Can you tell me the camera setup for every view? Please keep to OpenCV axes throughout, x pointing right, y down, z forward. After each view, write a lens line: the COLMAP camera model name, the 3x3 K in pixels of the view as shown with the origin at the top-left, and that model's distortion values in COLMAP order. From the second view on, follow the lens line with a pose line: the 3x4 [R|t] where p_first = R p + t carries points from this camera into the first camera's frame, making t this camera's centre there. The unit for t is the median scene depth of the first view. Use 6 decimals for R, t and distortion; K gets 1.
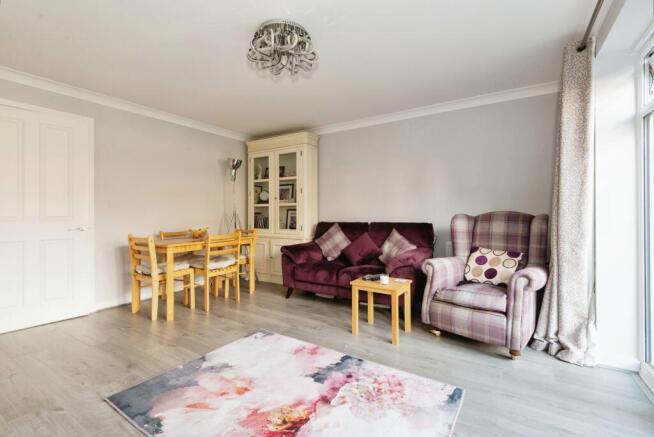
lens RADIAL K [[299.9, 0, 329.4], [0, 299.9, 217.6], [0, 0, 1]] dist [0.003475, -0.000321]
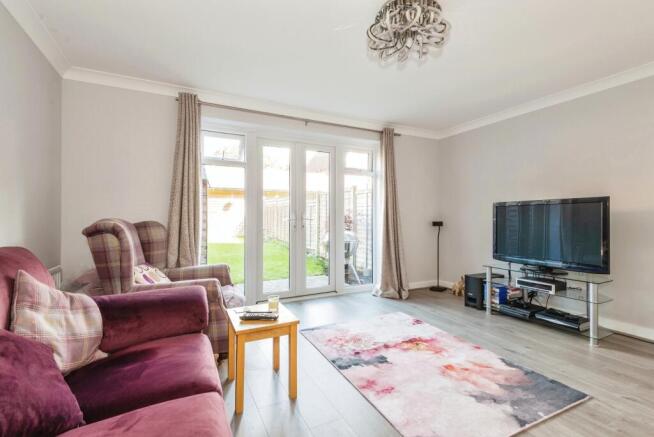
lens RADIAL K [[294.2, 0, 324.8], [0, 294.2, 215.7], [0, 0, 1]] dist [0.000662, -0.000316]
pose [[-0.852788, 0.009526, 0.522170, -0.331269], [0.019846, 0.999703, 0.014174, -0.032262], [-0.521880, 0.022450, -0.852724, 1.535715]]
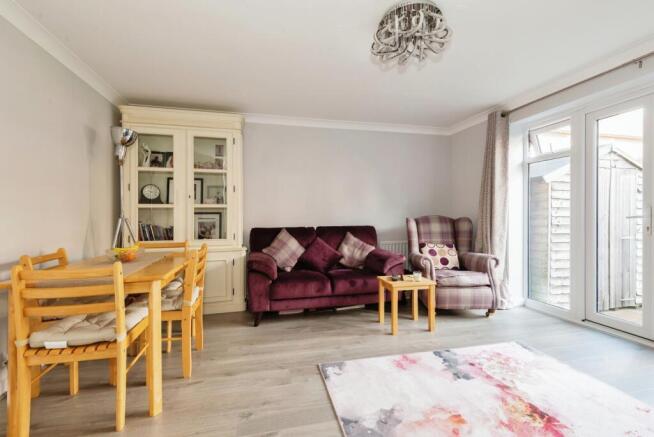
lens RADIAL K [[299.9, 0, 329.4], [0, 299.9, 217.6], [0, 0, 1]] dist [0.003475, -0.000321]
pose [[0.690018, 0.000510, 0.723792, -0.806356], [0.014332, 0.999794, -0.014367, 0.002047], [-0.723650, 0.020287, 0.689869, 0.452941]]
